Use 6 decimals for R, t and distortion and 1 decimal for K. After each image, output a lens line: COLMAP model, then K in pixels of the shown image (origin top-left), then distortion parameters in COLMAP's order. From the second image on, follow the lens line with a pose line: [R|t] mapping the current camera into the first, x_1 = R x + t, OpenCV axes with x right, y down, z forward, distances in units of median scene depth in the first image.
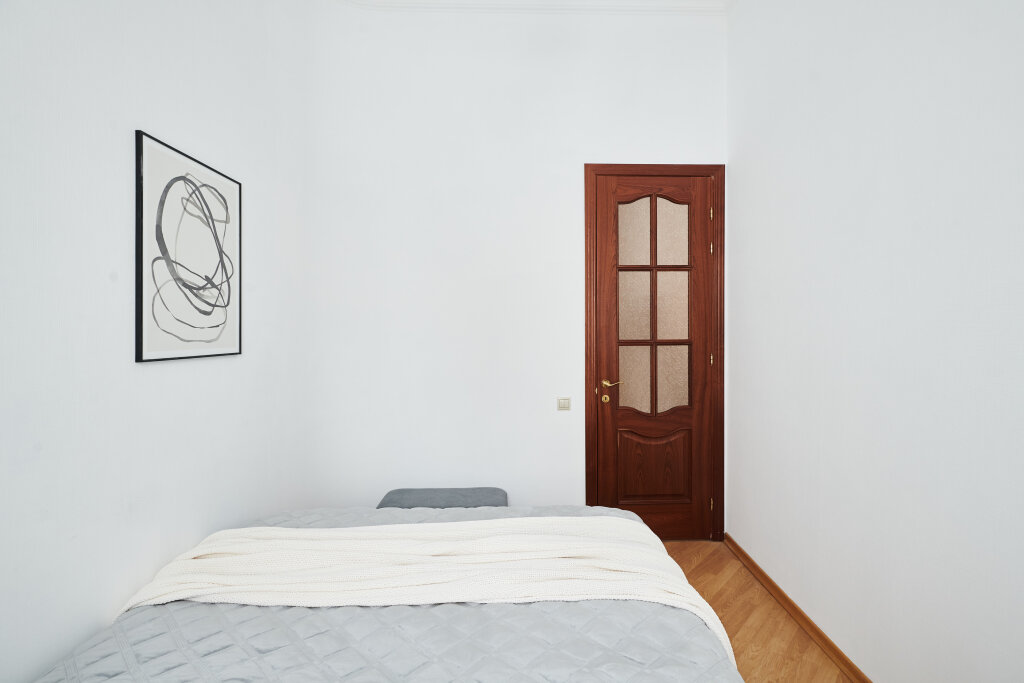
lens RADIAL K [[471.4, 0, 512.1], [0, 471.4, 319.0], [0, 0, 1]] dist [0.000772, 0.000194]
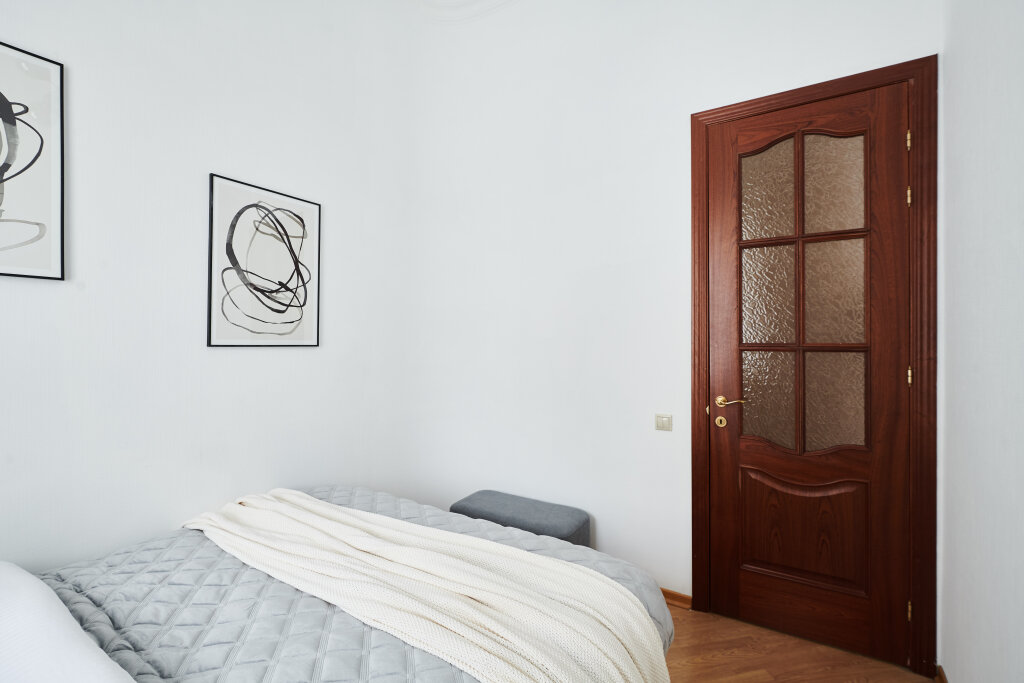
lens RADIAL K [[467.5, 0, 511.7], [0, 467.5, 332.2], [0, 0, 1]] dist [-0.000227, 0.000028]
pose [[0.825615, -0.003610, -0.564222, 0.535413], [0.002224, 0.999993, -0.003144, 0.045951], [0.564229, 0.001341, 0.825617, 0.315915]]
